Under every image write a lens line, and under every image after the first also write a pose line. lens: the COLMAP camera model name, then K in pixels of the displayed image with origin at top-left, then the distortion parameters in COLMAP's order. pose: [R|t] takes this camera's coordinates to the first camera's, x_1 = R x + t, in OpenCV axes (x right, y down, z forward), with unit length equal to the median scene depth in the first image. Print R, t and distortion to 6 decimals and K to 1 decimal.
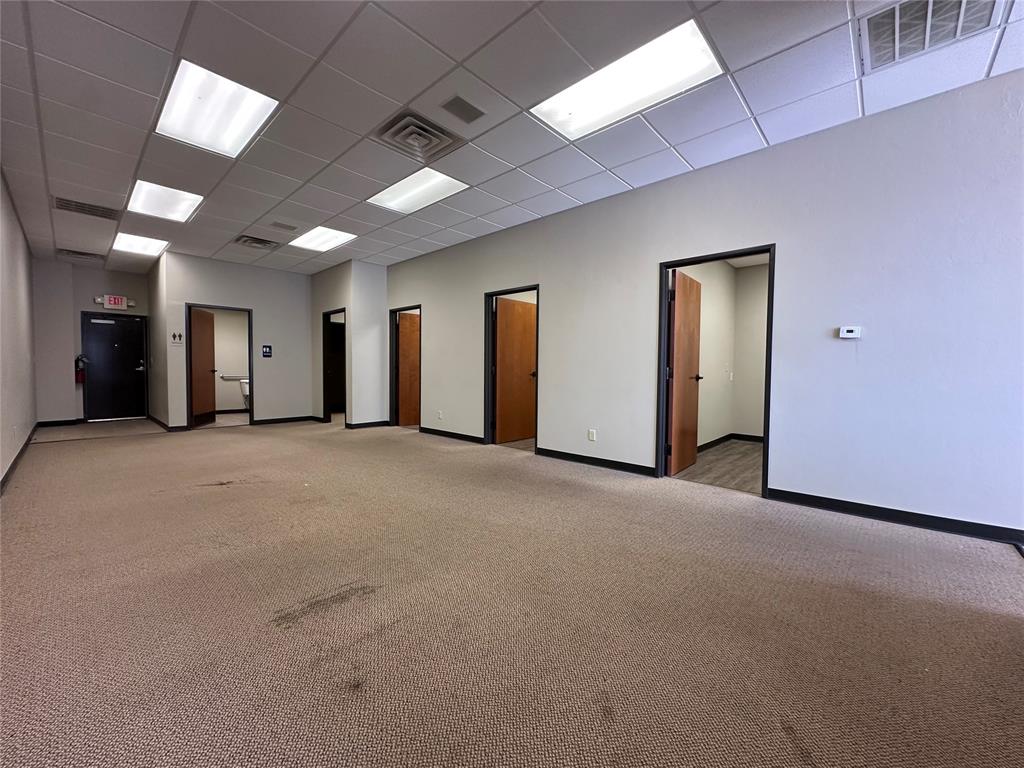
lens RADIAL K [[411.7, 0, 514.6], [0, 411.7, 366.9], [0, 0, 1]] dist [-0.018478, 0.000346]
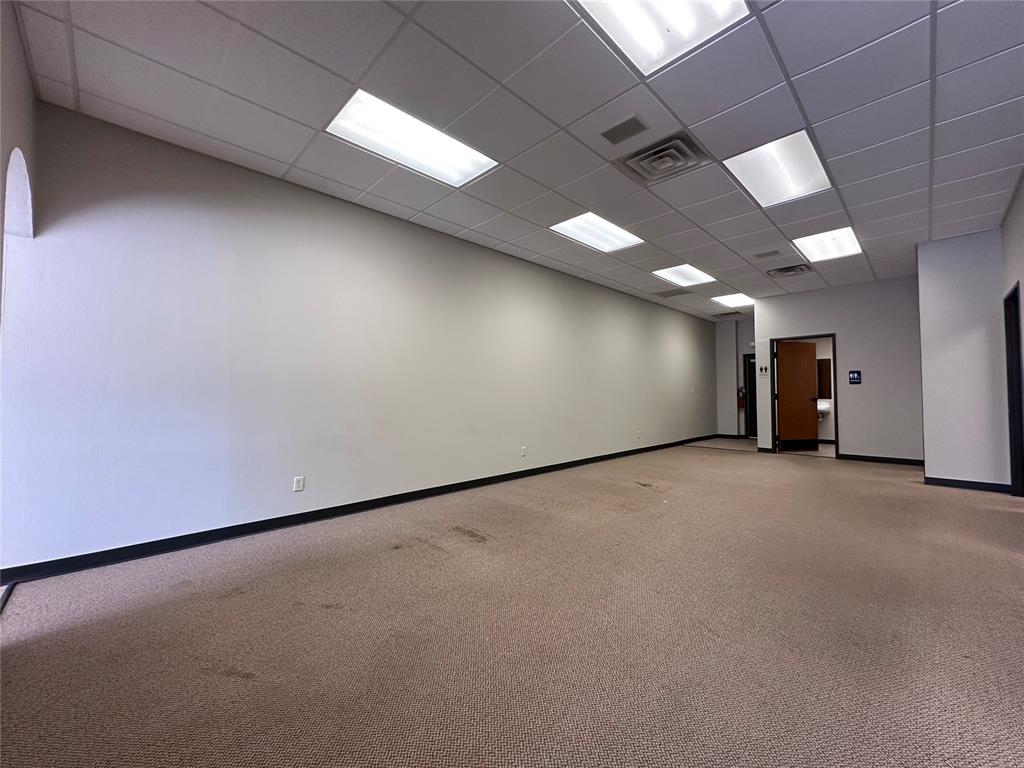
lens RADIAL K [[407.1, 0, 502.8], [0, 407.1, 384.6], [0, 0, 1]] dist [0.010972, 0.000047]
pose [[-0.059702, -0.030715, -0.997744, 0.369475], [0.014013, 0.999402, -0.031604, -0.006455], [0.998118, -0.015868, -0.059236, 0.345183]]
